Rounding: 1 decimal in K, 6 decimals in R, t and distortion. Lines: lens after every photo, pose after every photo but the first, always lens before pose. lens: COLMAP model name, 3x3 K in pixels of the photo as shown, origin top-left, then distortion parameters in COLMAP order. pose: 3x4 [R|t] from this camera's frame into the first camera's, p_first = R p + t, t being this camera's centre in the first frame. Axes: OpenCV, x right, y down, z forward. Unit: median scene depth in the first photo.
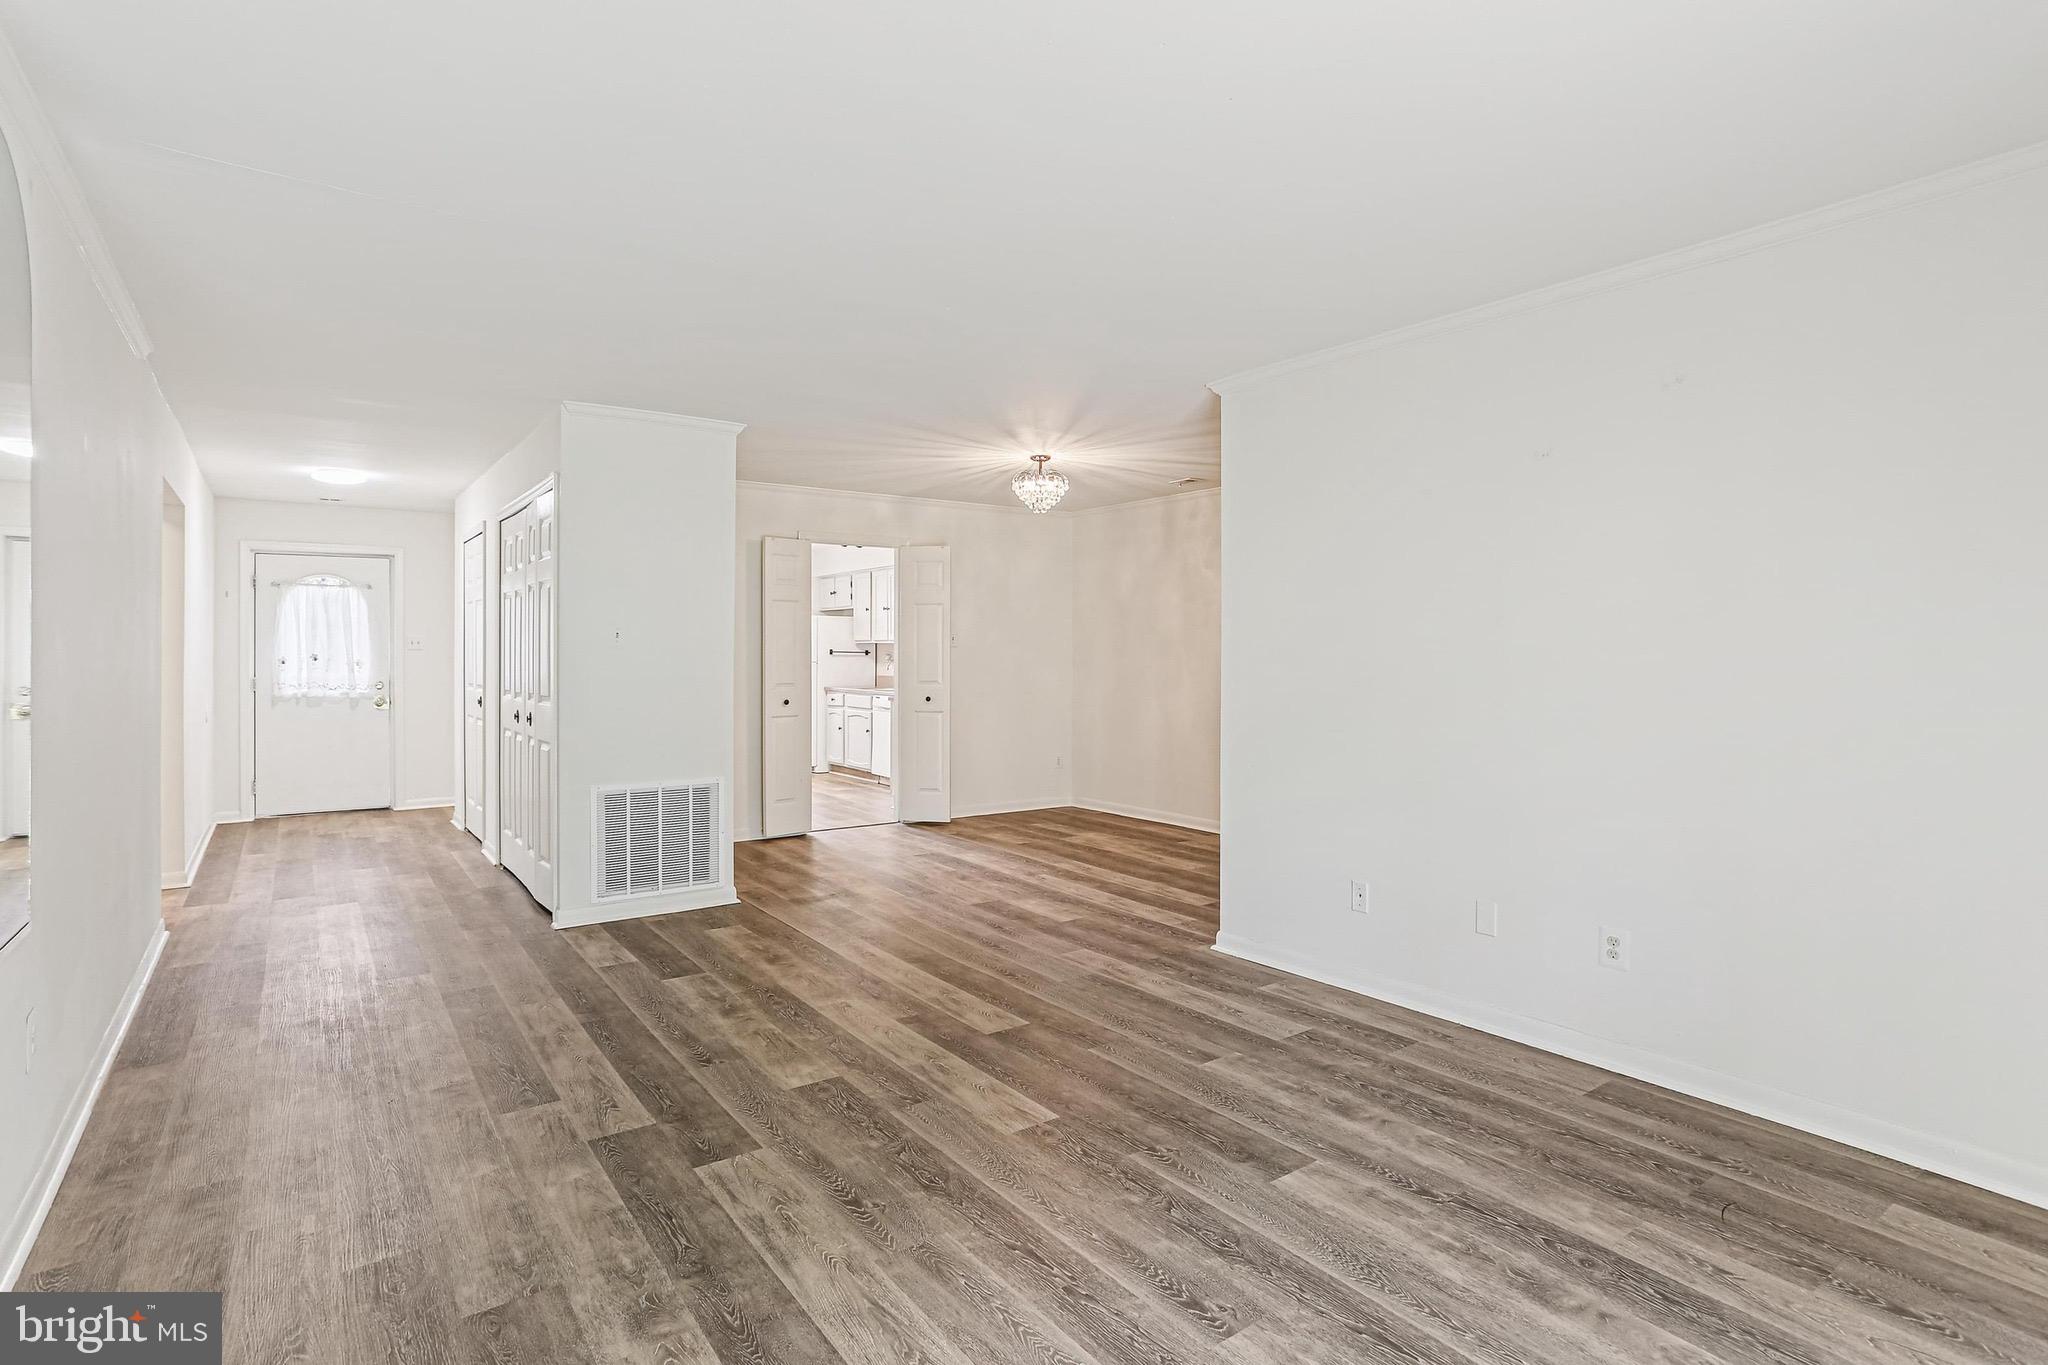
lens RADIAL K [[1025.9, 0, 1023.1], [0, 1025.9, 661.9], [0, 0, 1]] dist [-0.043033, 0.027773]
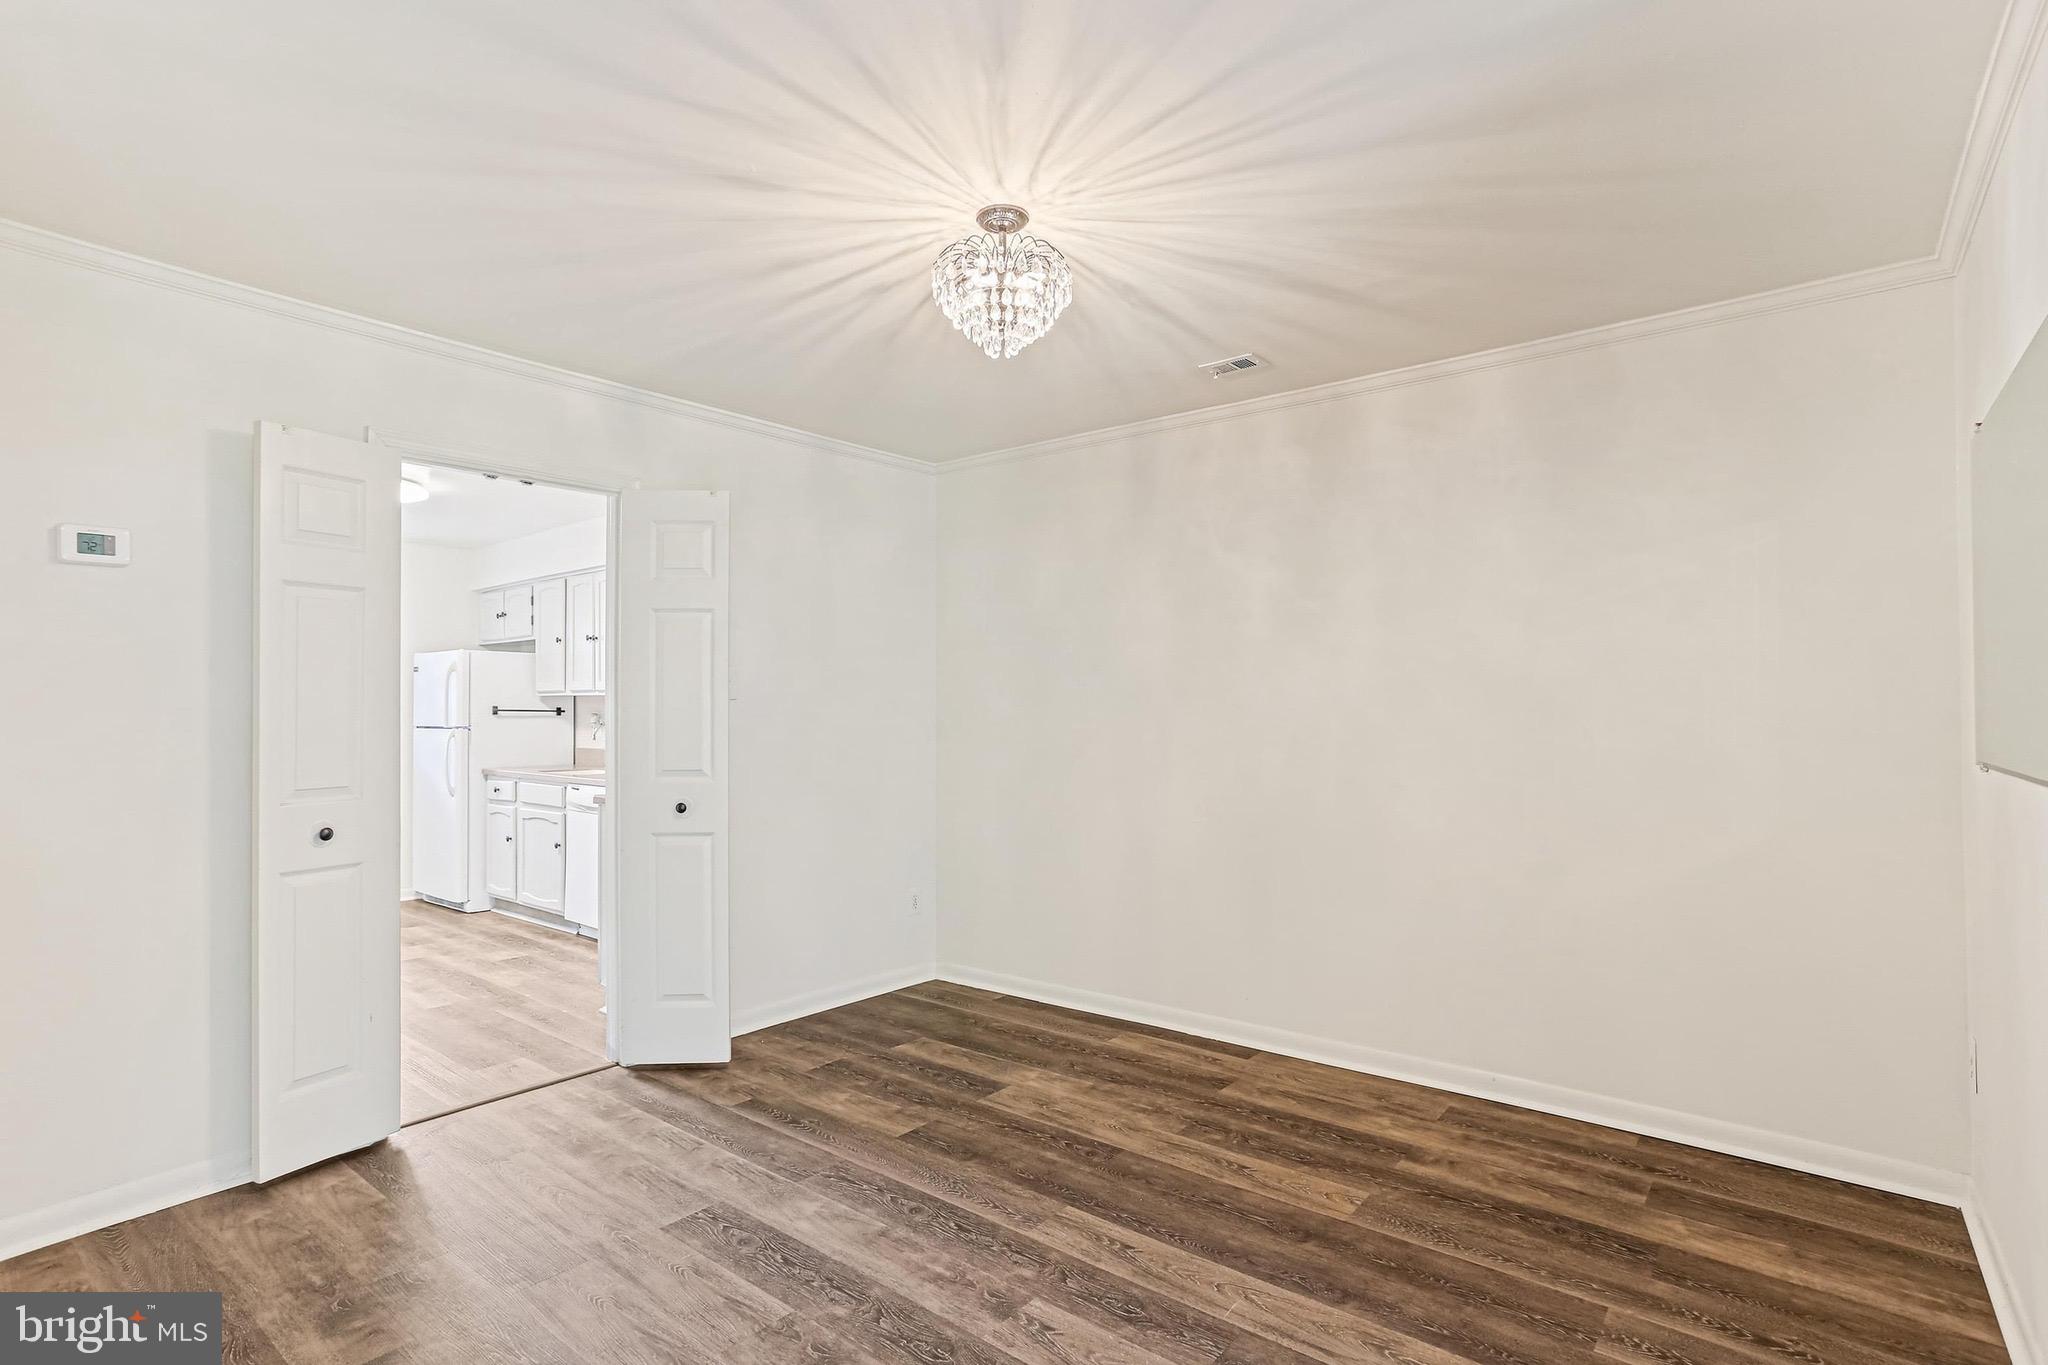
lens RADIAL K [[1025.9, 0, 1027.3], [0, 1025.9, 686.0], [0, 0, 1]] dist [-0.043033, 0.027773]
pose [[0.964495, -0.002087, 0.264092, -0.046662], [0.009563, 0.999589, -0.027027, -0.005300], [-0.263927, 0.028593, 0.964119, 0.369398]]
